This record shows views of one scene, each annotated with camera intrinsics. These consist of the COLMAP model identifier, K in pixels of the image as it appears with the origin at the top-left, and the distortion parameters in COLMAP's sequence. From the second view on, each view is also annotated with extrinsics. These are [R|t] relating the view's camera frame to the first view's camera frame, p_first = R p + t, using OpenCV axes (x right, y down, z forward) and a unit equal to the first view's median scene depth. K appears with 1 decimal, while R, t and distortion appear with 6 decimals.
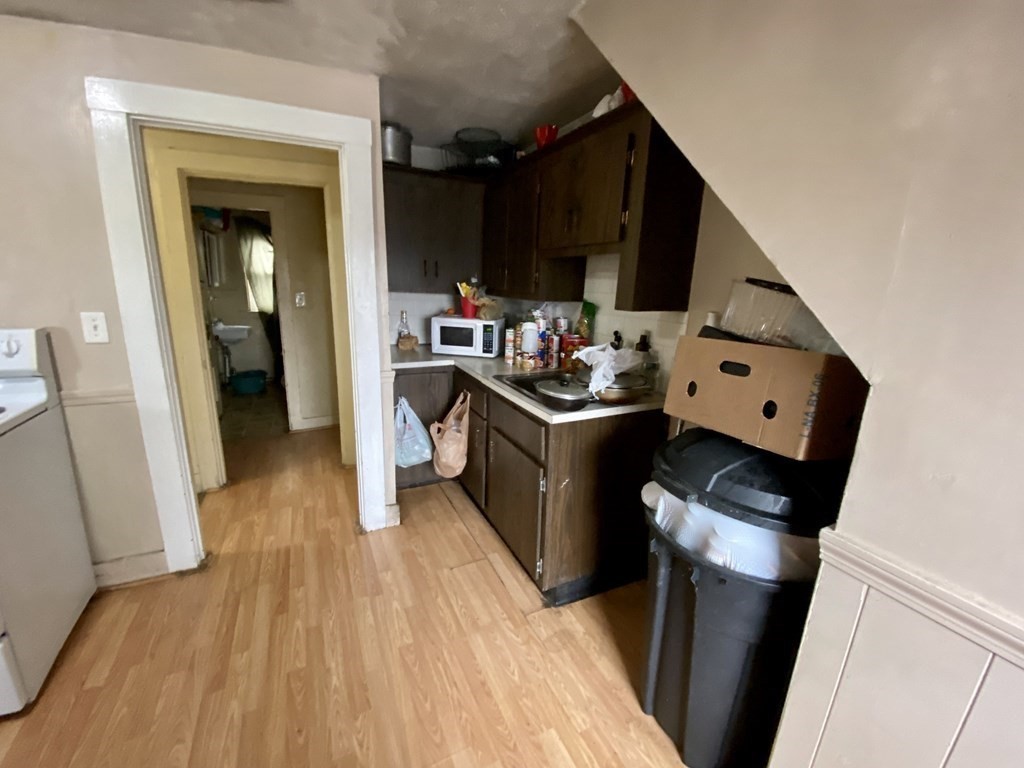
lens RADIAL K [[415.7, 0, 504.8], [0, 415.7, 380.1], [0, 0, 1]] dist [-0.012375, -0.004234]
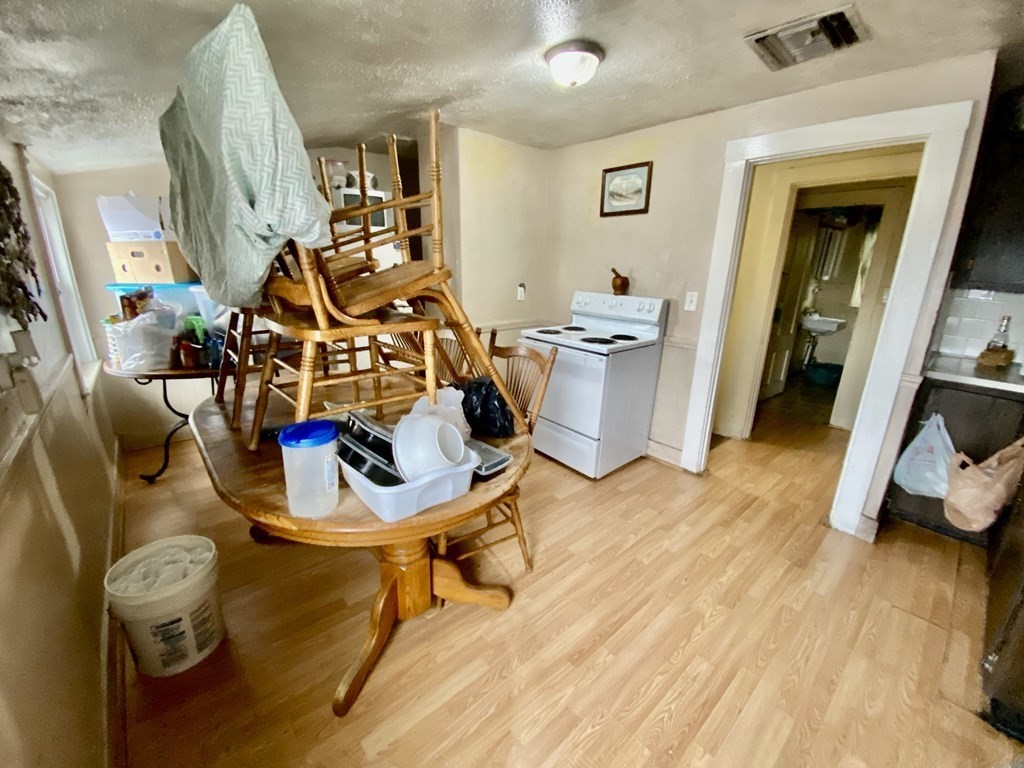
lens RADIAL K [[415.7, 0, 508.1], [0, 415.7, 388.1], [0, 0, 1]] dist [-0.012375, -0.004234]
pose [[0.265193, 0.263027, -0.927626, 0.366184], [-0.229297, 0.951676, 0.204294, 0.024995], [0.936534, 0.158525, 0.312689, -0.126597]]
